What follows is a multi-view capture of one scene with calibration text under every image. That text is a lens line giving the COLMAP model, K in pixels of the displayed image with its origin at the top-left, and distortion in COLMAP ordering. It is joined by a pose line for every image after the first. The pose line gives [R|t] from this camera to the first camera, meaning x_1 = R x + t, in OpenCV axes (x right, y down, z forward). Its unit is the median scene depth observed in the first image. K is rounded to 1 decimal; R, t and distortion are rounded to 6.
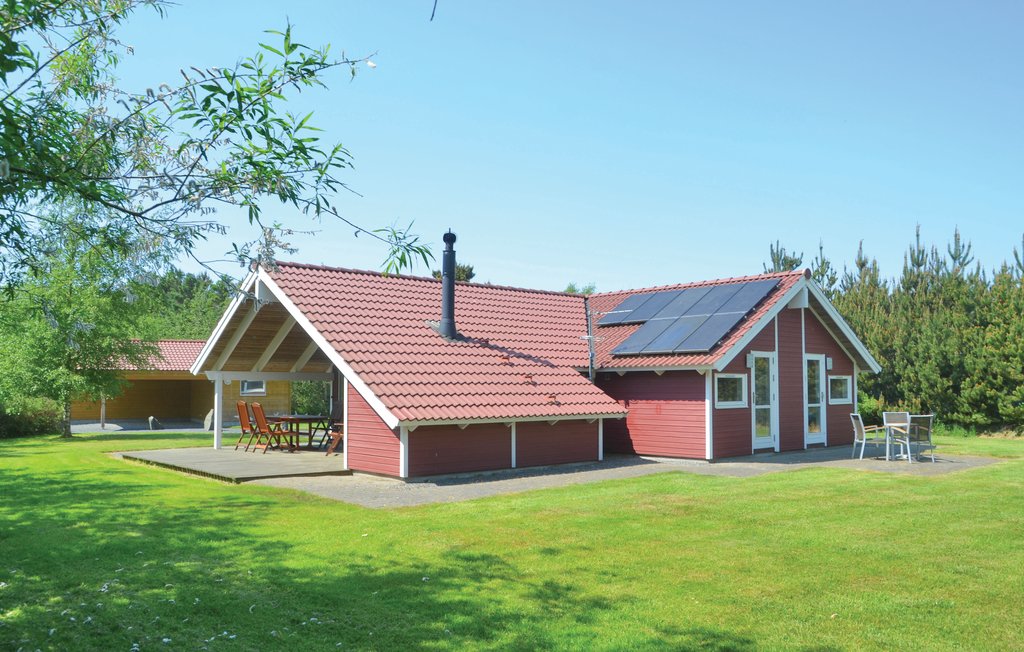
lens RADIAL K [[885.8, 0, 531.8], [0, 885.8, 358.2], [0, 0, 1]] dist [-0.049266, 0.000449]
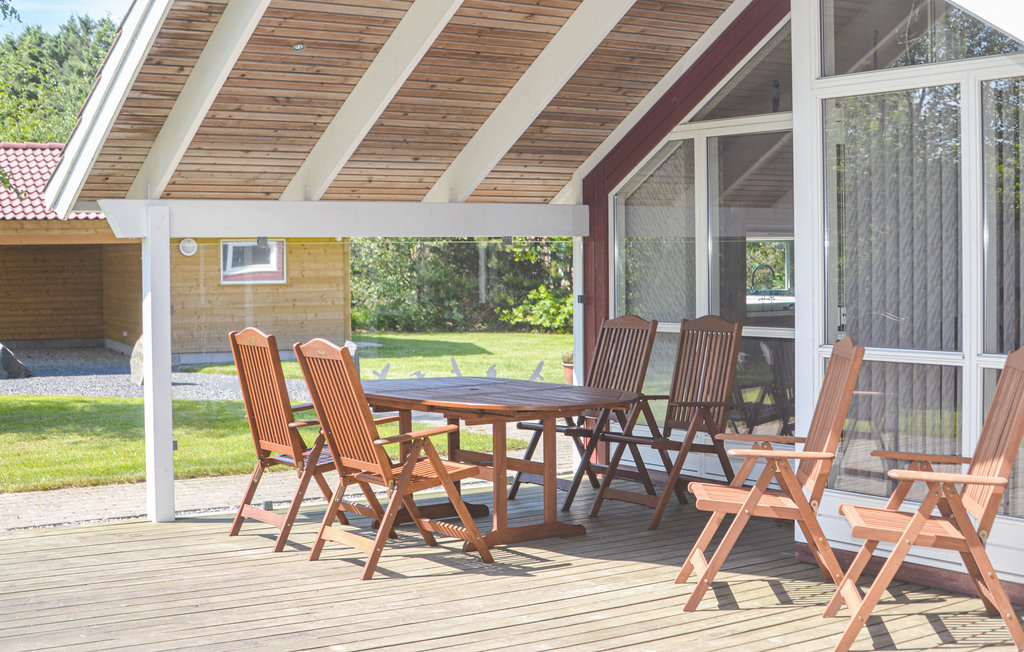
lens RADIAL K [[1511.7, 0, 512.0], [0, 1511.7, 326.0], [0, 0, 1]] dist [-0.201786, 0.031854]
pose [[0.992915, -0.004667, -0.118737, -0.210061], [0.014131, 0.996775, 0.078989, 0.018414], [0.117986, -0.080107, 0.989779, 0.604929]]
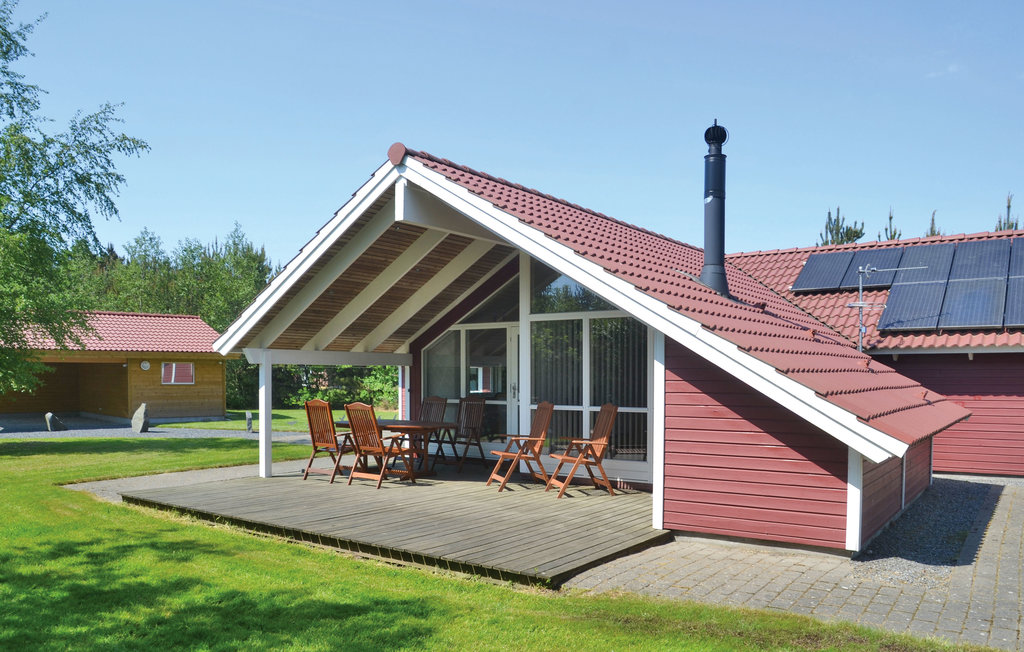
lens RADIAL K [[807.2, 0, 468.8], [0, 807.2, 365.3], [0, 0, 1]] dist [-0.098029, 0.013844]
pose [[0.980313, 0.006155, 0.197353, -0.327002], [-0.010694, 0.999702, 0.021943, 0.012873], [-0.197159, -0.023621, 0.980087, 0.430941]]
